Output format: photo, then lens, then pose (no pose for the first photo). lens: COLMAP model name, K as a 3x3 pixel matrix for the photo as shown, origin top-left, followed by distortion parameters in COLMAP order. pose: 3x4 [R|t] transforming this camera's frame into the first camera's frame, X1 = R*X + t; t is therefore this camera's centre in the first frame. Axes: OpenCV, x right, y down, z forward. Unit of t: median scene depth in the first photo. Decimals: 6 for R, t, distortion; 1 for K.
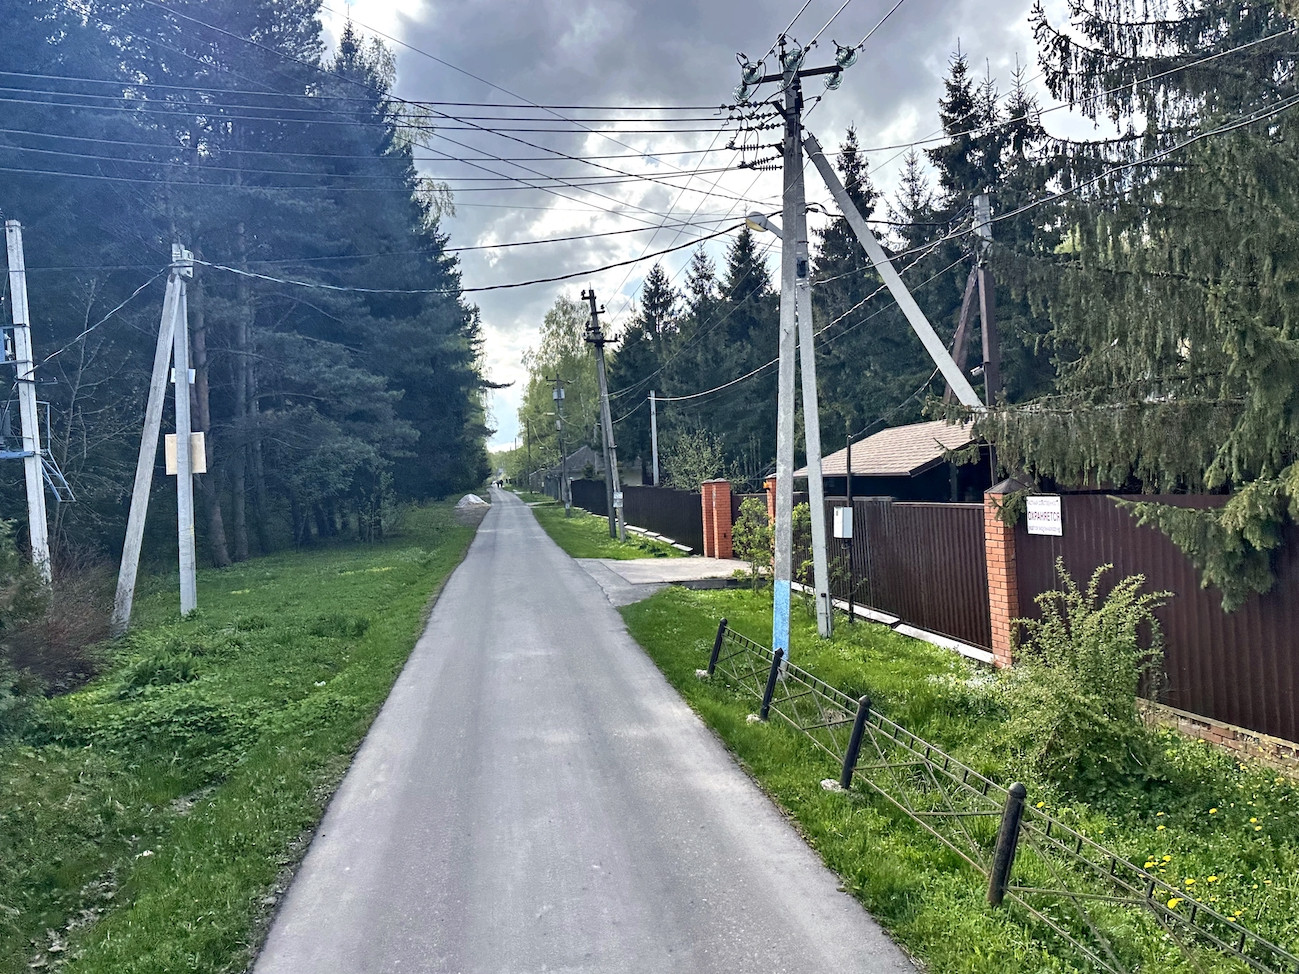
lens RADIAL K [[917.6, 0, 683.2], [0, 917.6, 545.0], [0, 0, 1]] dist [0.001853, -0.000868]
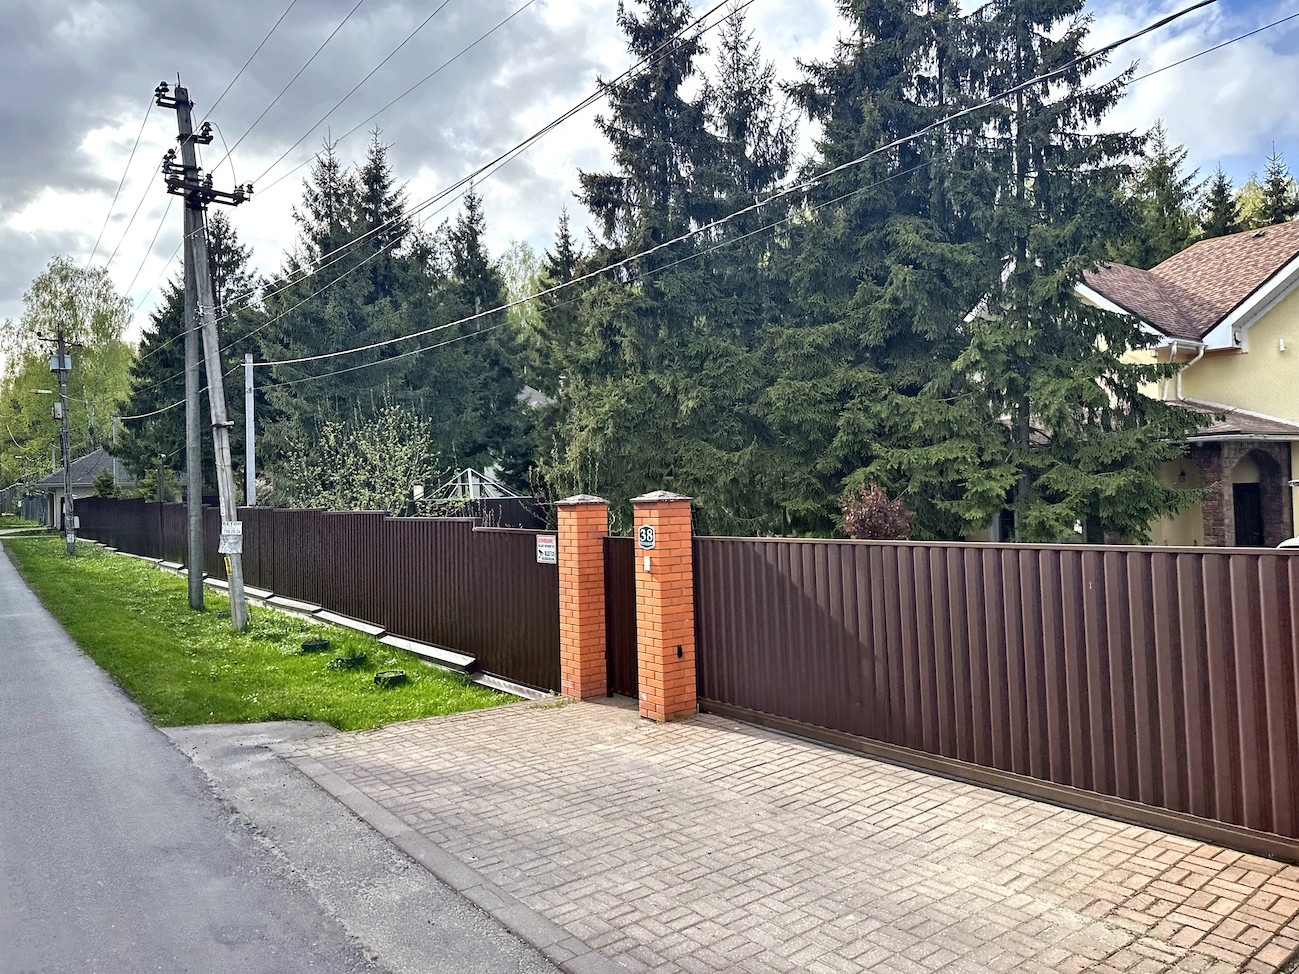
lens RADIAL K [[843.8, 0, 614.0], [0, 843.8, 493.7], [0, 0, 1]] dist [-0.000472, 0.001878]
pose [[0.893047, 0.020333, 0.449504, -0.033856], [0.017664, 0.996624, -0.080176, -0.012487], [-0.449616, 0.079541, 0.889673, 0.196595]]
